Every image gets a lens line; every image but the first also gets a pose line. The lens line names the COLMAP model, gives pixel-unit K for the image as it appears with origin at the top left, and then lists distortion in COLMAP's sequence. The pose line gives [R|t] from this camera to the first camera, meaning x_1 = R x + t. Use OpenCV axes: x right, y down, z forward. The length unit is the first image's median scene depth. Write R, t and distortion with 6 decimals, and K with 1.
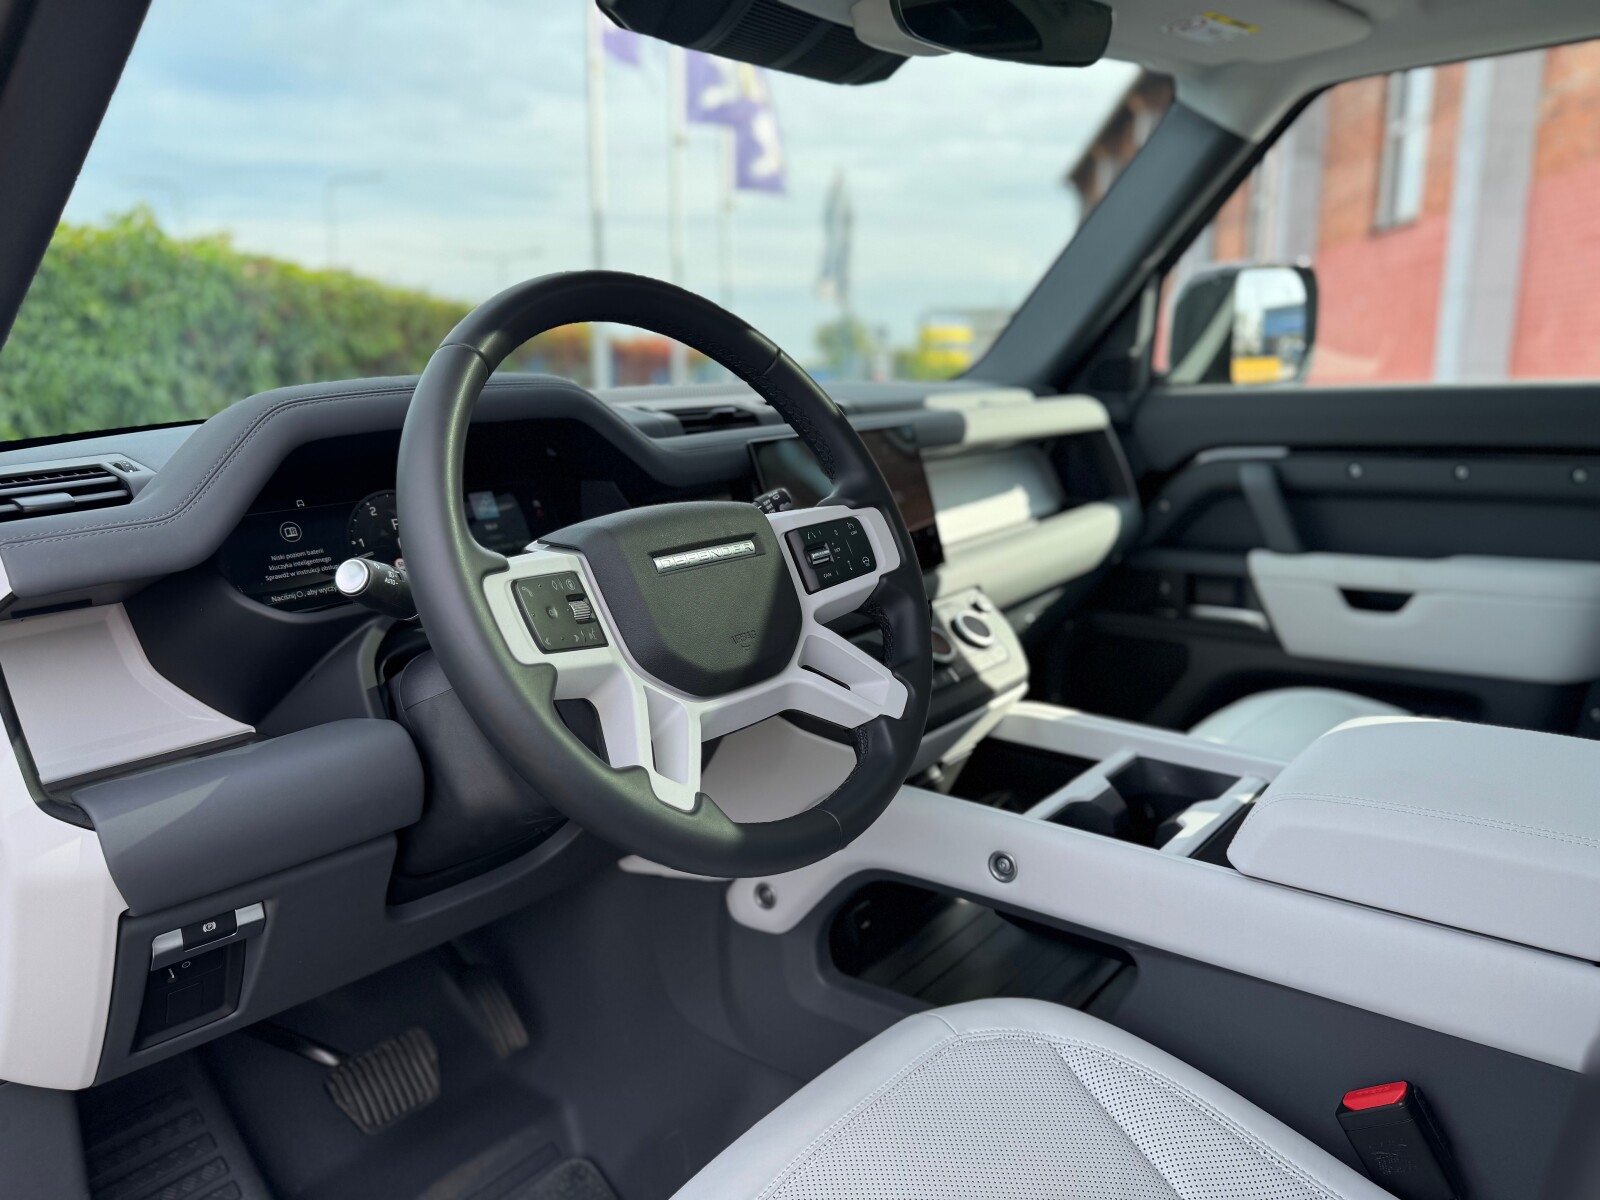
lens RADIAL K [[1120.8, 0, 800.0], [0, 1120.8, 594.6], [0, 0, 1]] dist [0.075327, -0.139738]
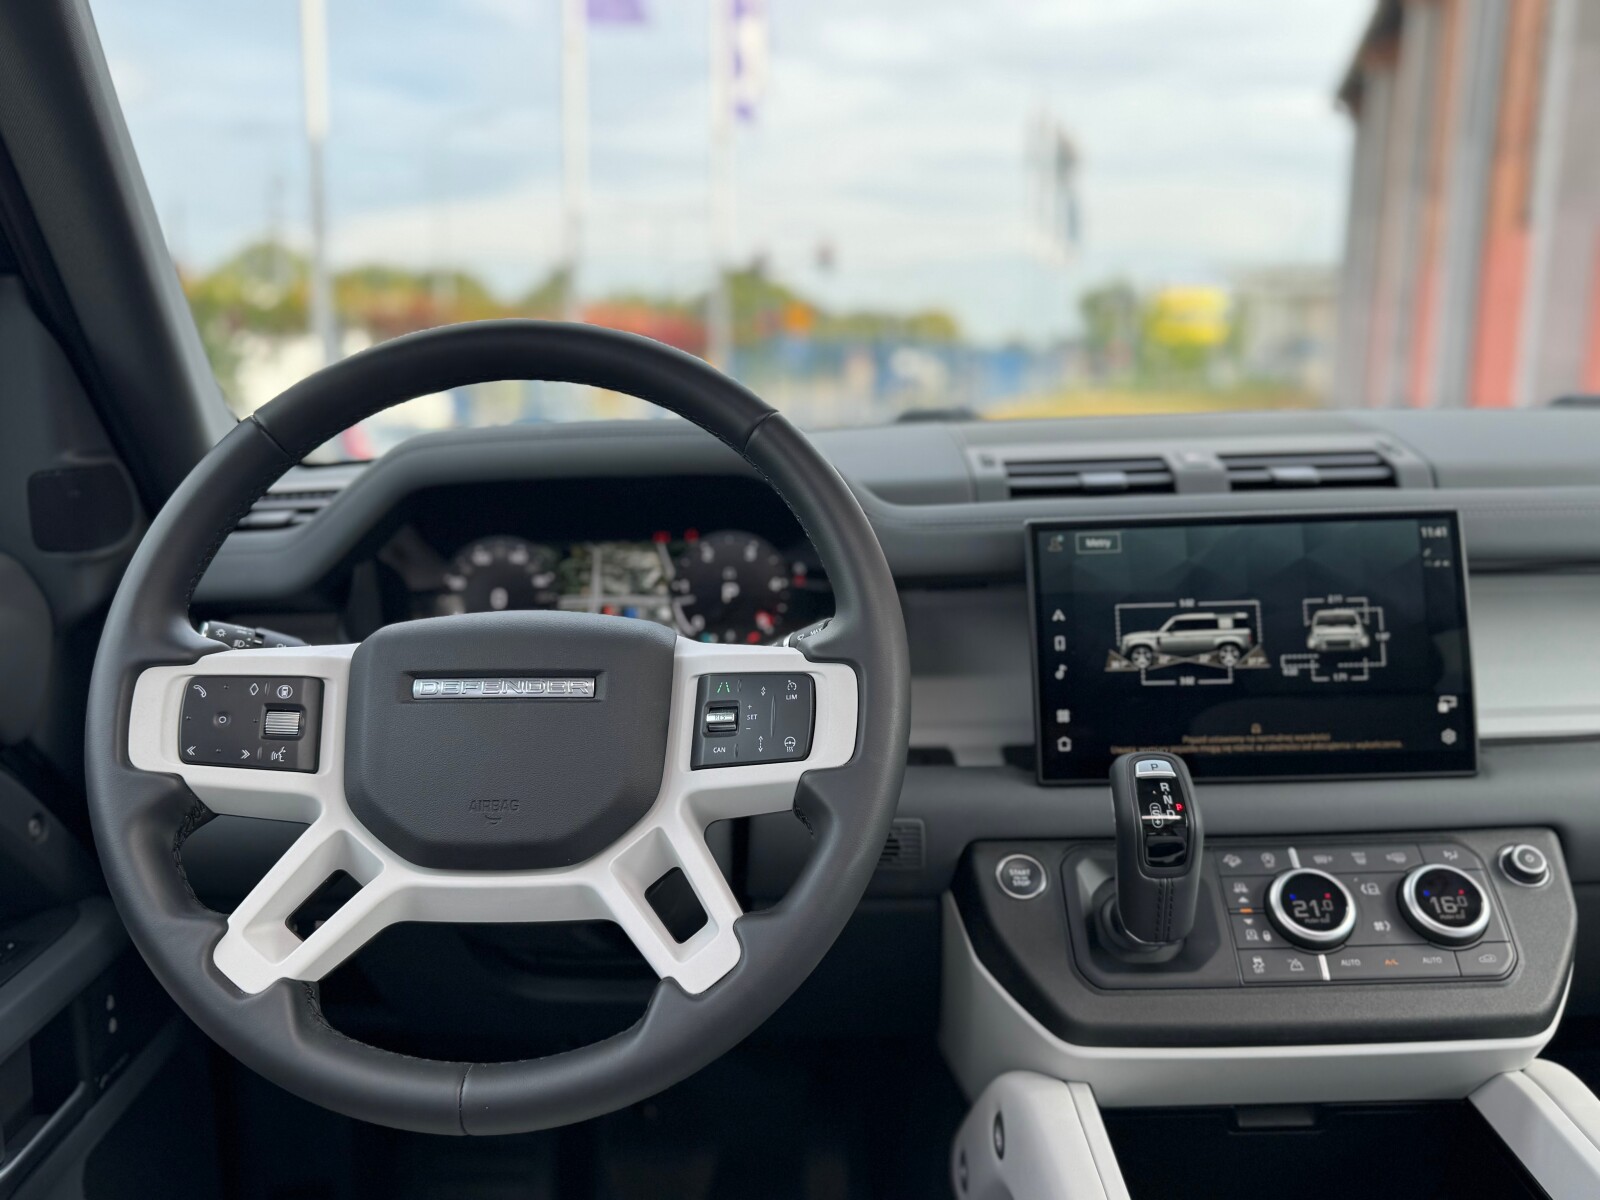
lens RADIAL K [[1338.0, 0, 800.0], [0, 1338.0, 600.0], [0, 0, 1]] dist [0.132624, -0.323111]
pose [[0.625293, 0.178377, -0.759731, 0.563500], [-0.158991, 0.982227, 0.099759, -0.167727], [0.764023, 0.058412, 0.642540, 0.426444]]
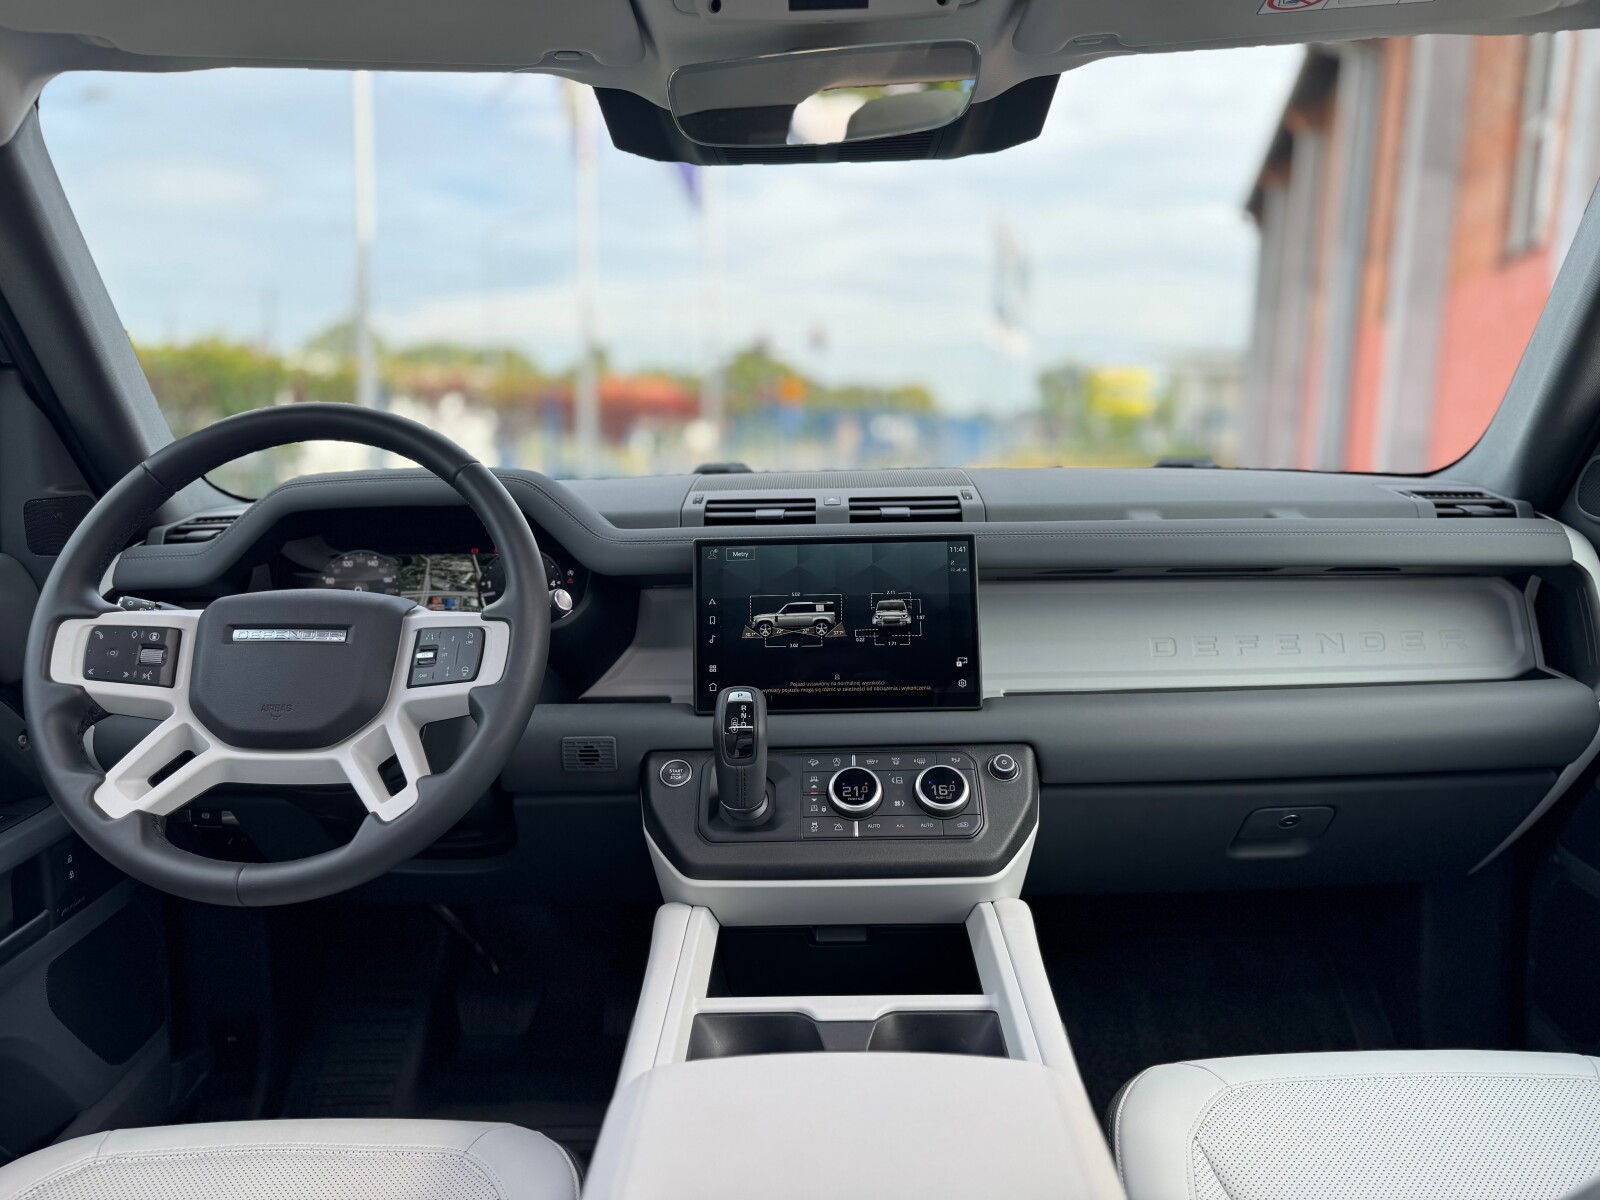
lens RADIAL K [[1120.8, 0, 800.0], [0, 1120.8, 594.6], [0, 0, 1]] dist [0.075327, -0.139738]
pose [[0.632322, 0.162771, -0.757413, 0.911506], [-0.168686, 0.983149, 0.070456, -0.198106], [0.756118, 0.083214, 0.649124, 0.472206]]
